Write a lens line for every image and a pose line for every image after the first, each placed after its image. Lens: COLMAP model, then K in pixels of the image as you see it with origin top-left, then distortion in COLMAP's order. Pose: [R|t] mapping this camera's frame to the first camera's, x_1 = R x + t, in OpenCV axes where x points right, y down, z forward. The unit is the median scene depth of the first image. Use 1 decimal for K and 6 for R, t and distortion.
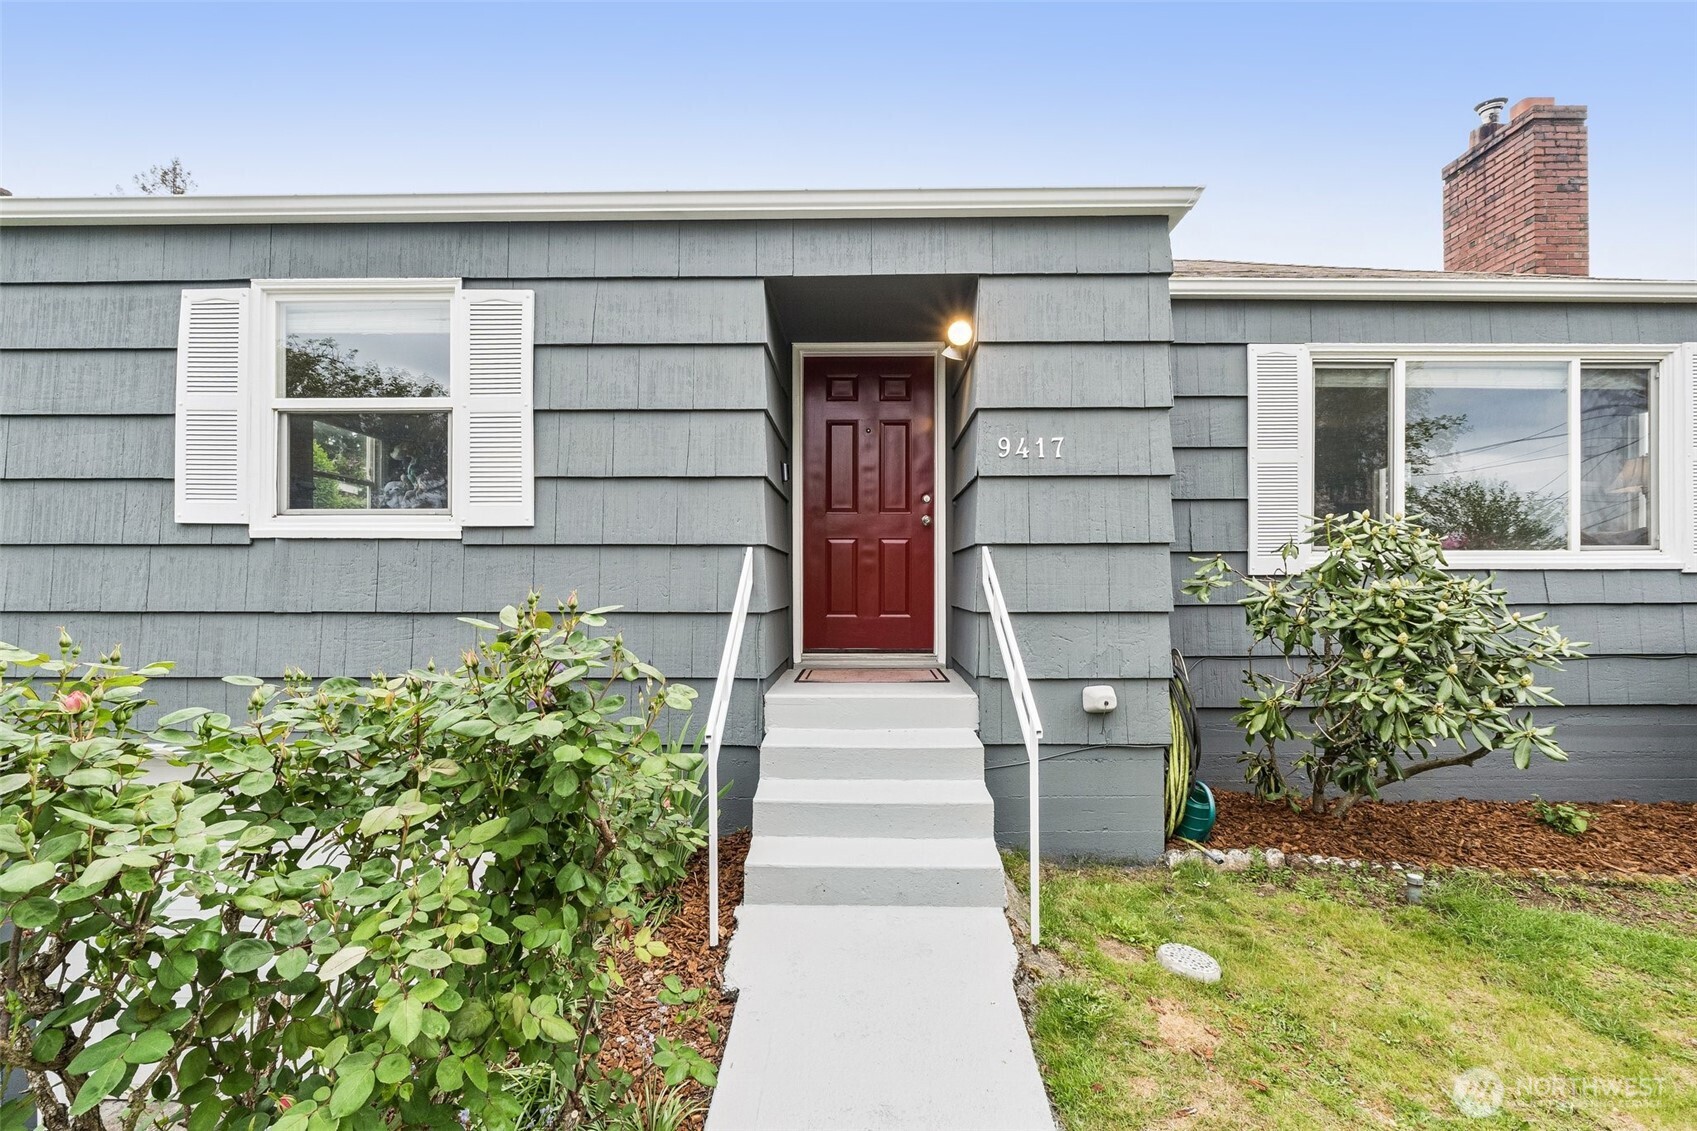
lens RADIAL K [[727.9, 0, 858.1], [0, 727.9, 580.2], [0, 0, 1]] dist [-0.010621, -0.001283]
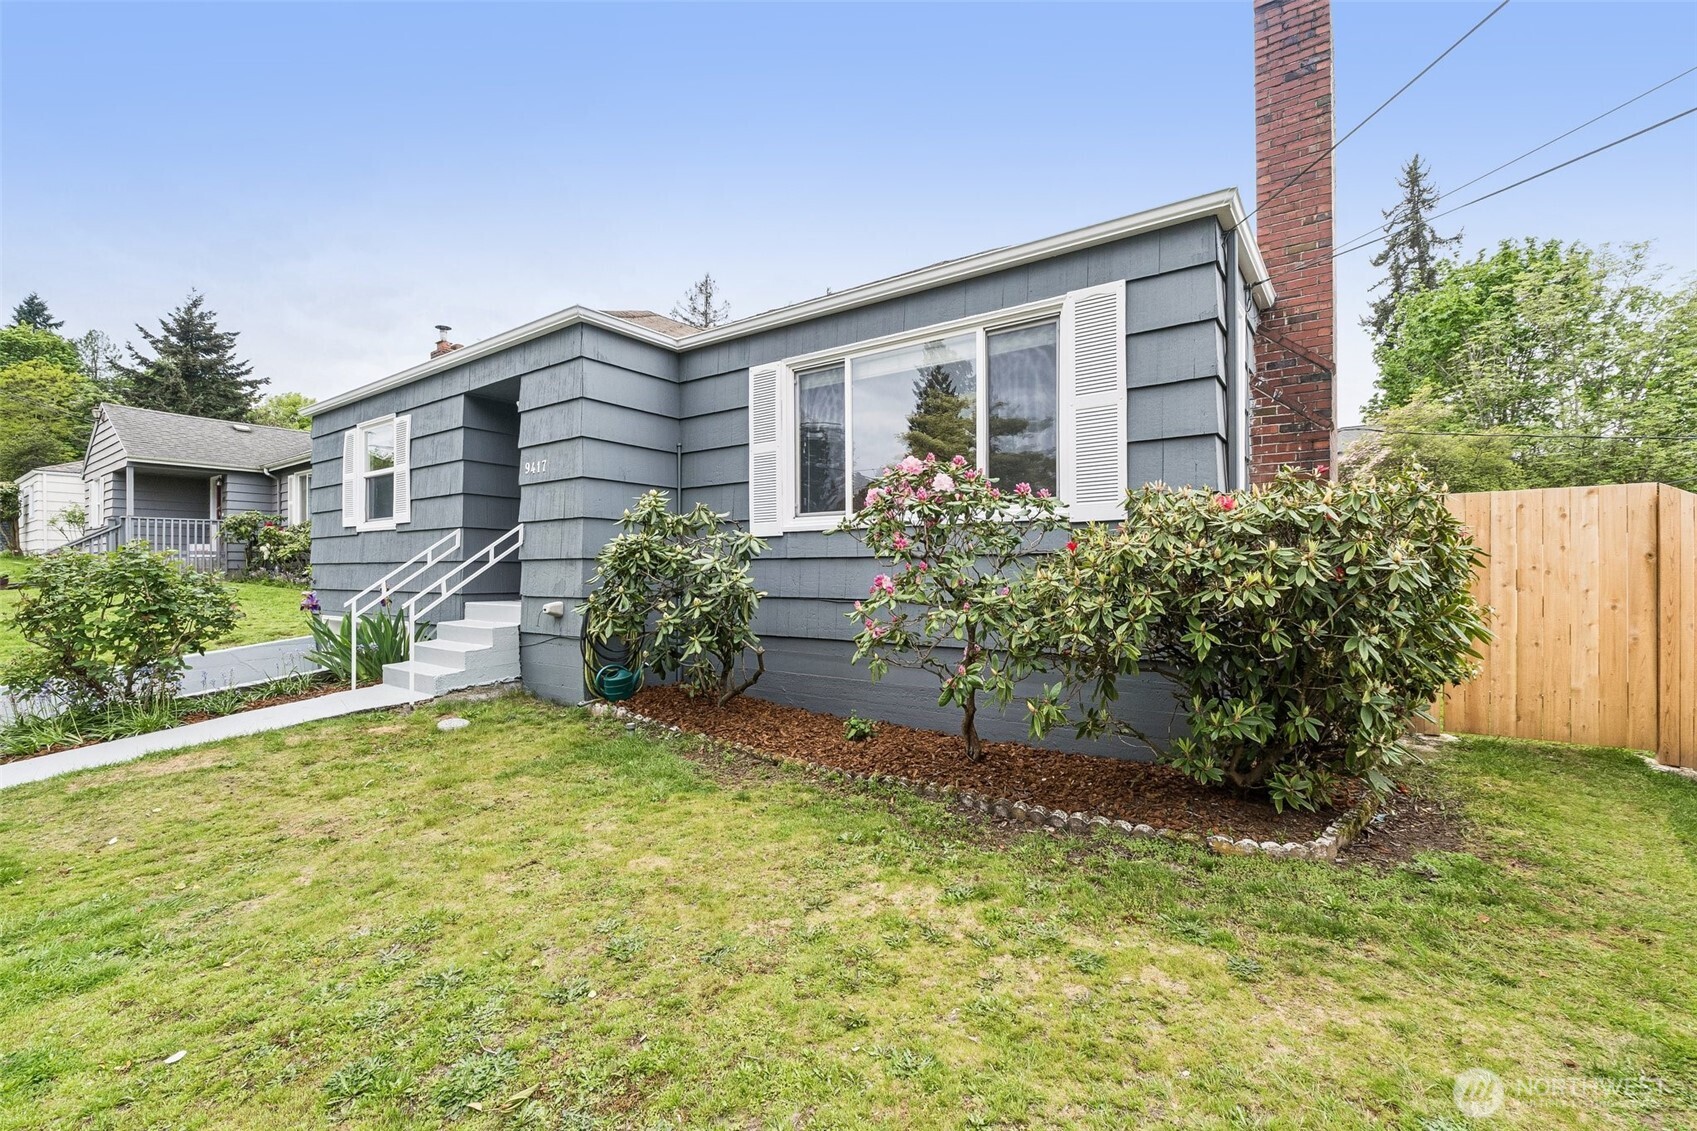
lens RADIAL K [[705.6, 0, 850.6], [0, 705.6, 572.3], [0, 0, 1]] dist [-0.006800, 0.000105]
pose [[0.821190, 0.000210, -0.570656, 1.831309], [0.003908, 0.999974, 0.005991, 0.068538], [0.570642, -0.007150, 0.821168, 0.013384]]
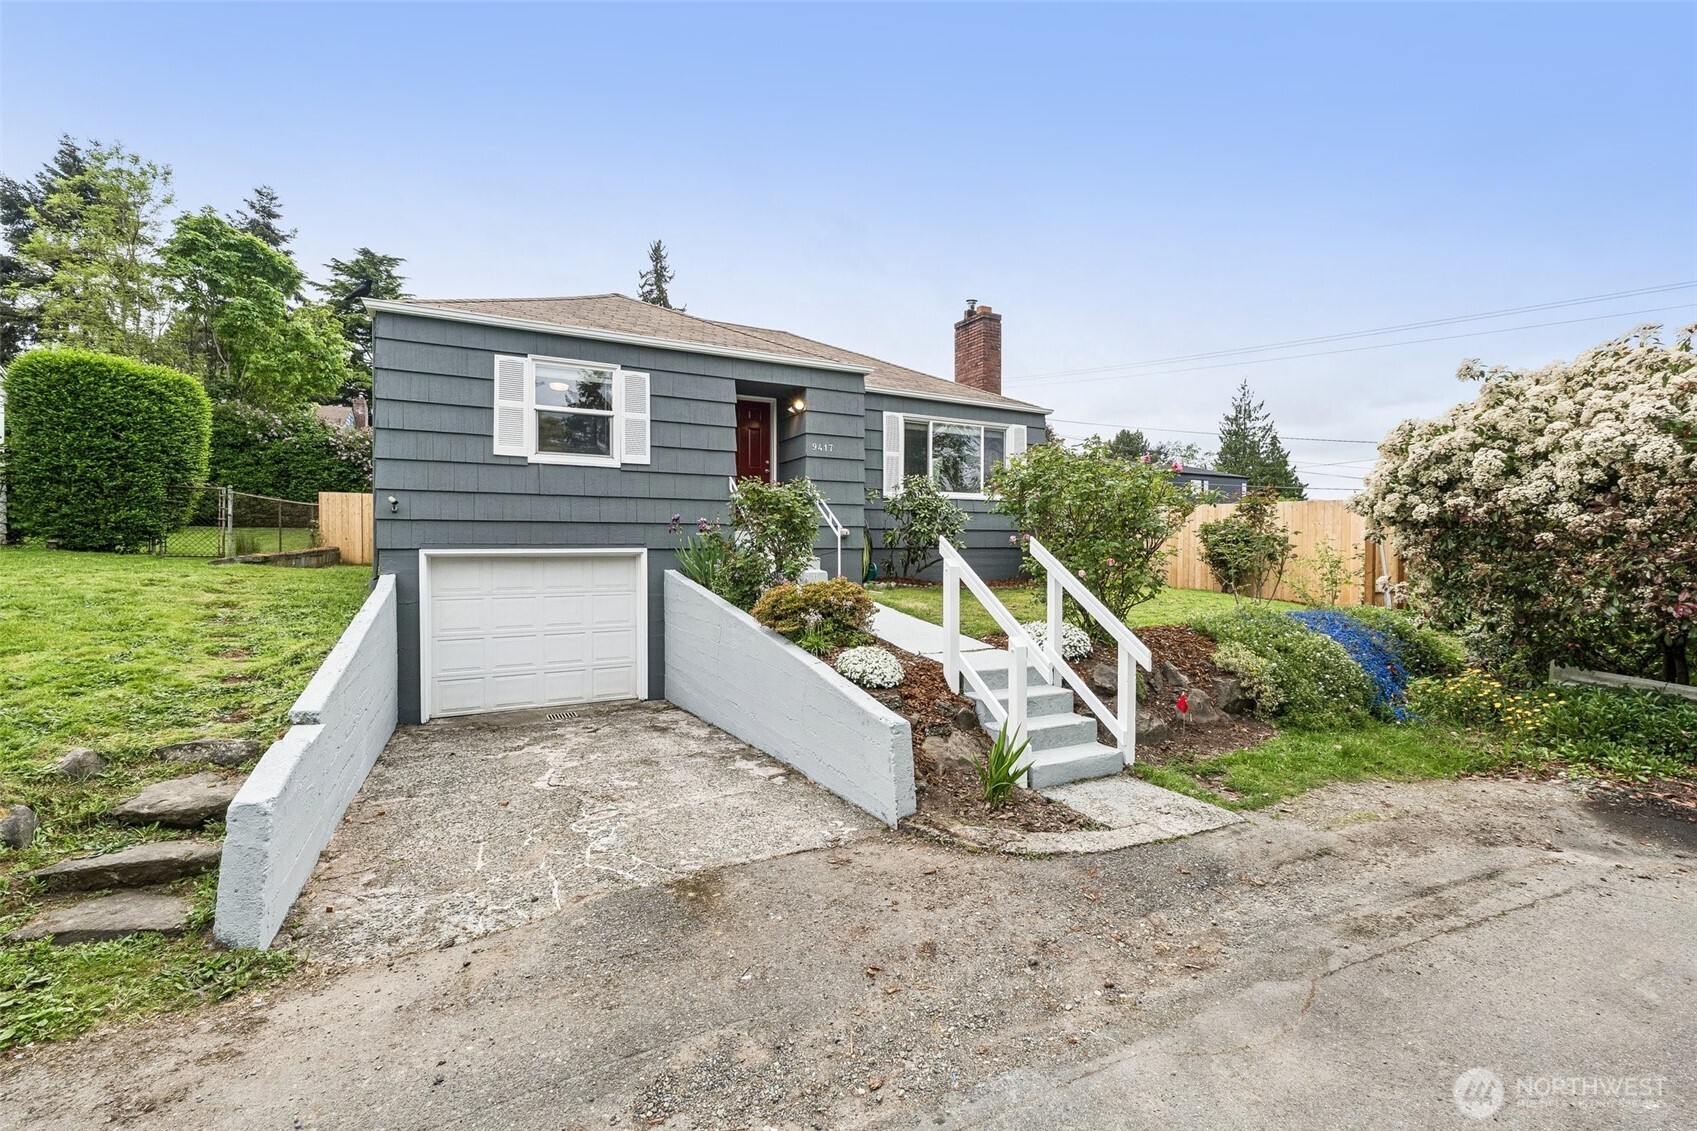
lens RADIAL K [[705.6, 0, 847.2], [0, 705.6, 553.3], [0, 0, 1]] dist [-0.006800, 0.000105]
pose [[0.882782, -0.002154, 0.469777, -1.001097], [-0.005621, 0.999869, 0.015149, 0.197882], [-0.469749, -0.016014, 0.882655, -1.549551]]
